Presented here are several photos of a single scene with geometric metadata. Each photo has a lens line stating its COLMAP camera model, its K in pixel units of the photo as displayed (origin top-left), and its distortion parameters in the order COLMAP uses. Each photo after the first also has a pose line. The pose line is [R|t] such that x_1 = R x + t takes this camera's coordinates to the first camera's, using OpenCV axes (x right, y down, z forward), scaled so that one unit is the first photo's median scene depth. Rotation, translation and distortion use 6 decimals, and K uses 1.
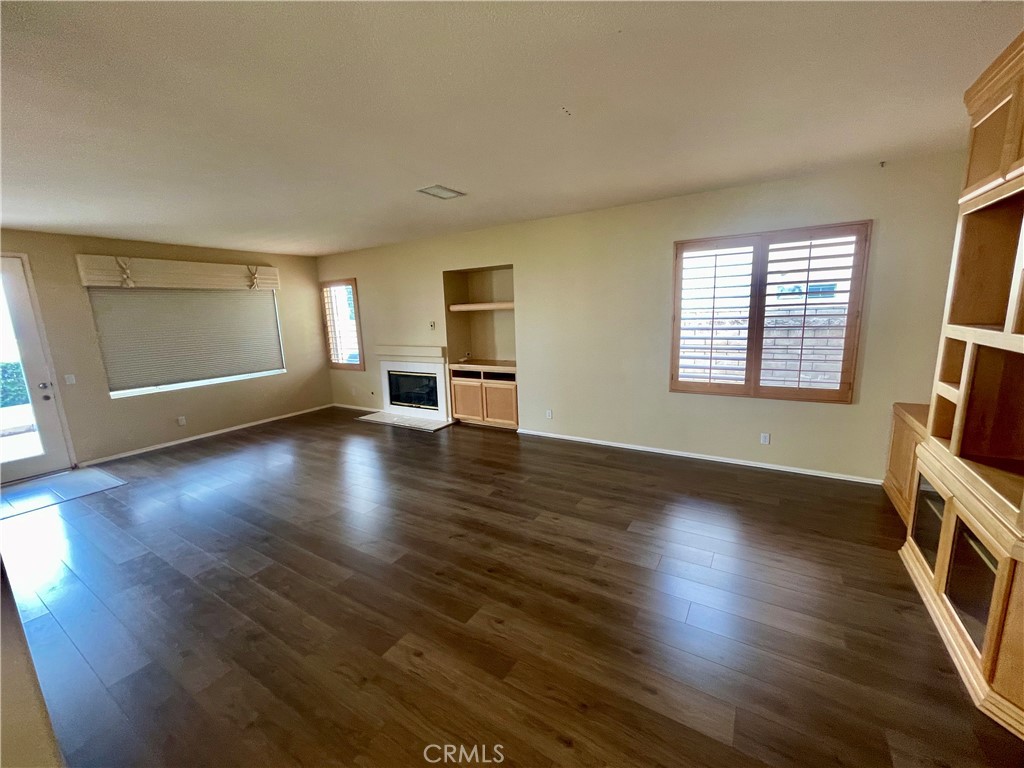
lens RADIAL K [[412.2, 0, 510.5], [0, 412.2, 385.1], [0, 0, 1]] dist [-0.000165, 0.000218]
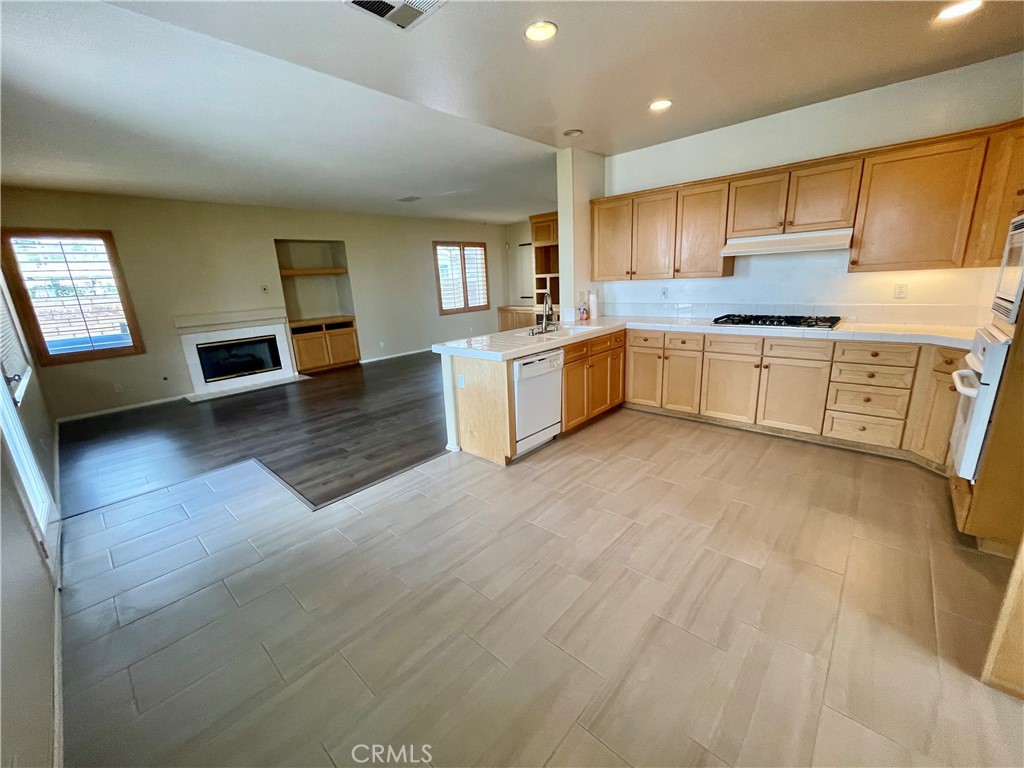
lens RADIAL K [[412.2, 0, 510.5], [0, 412.2, 385.1], [0, 0, 1]] dist [-0.000165, 0.000218]
pose [[0.185498, -0.219497, 0.957816, -1.525556], [0.219885, 0.959288, 0.177250, 0.058694], [-0.957727, 0.177730, 0.226210, 0.266813]]
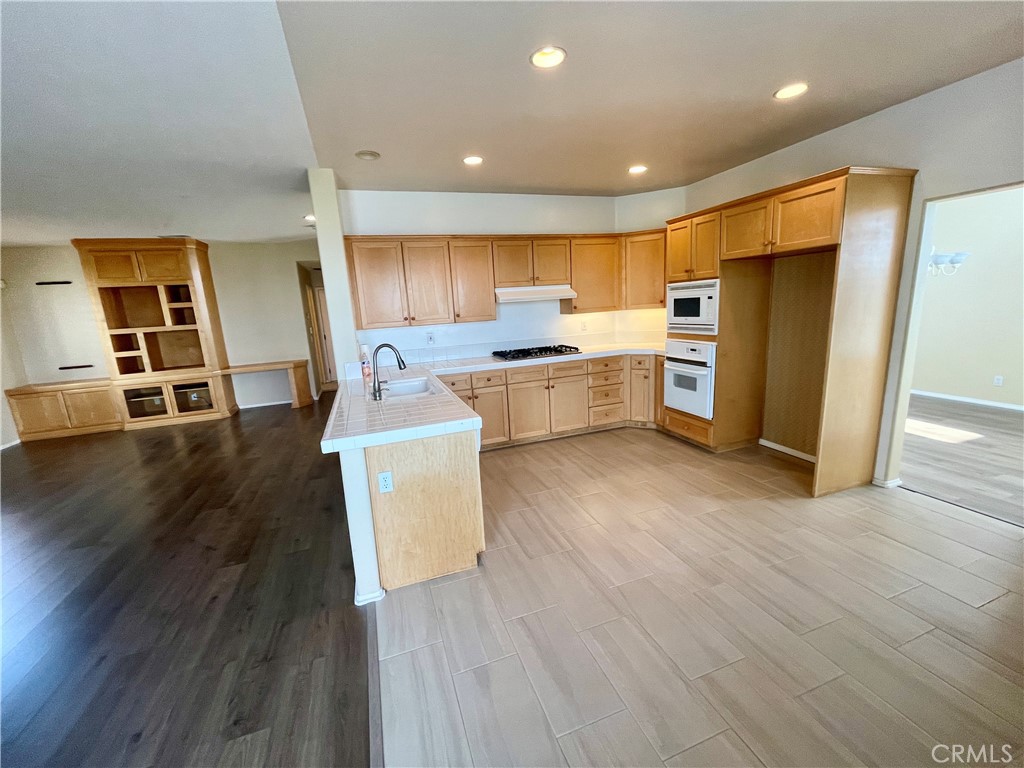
lens RADIAL K [[412.2, 0, 510.5], [0, 412.2, 385.1], [0, 0, 1]] dist [-0.000165, 0.000218]
pose [[-0.773296, -0.043424, 0.632557, -1.239700], [0.201714, 0.928970, 0.310365, -0.060076], [-0.601103, 0.367599, -0.709609, 0.728180]]
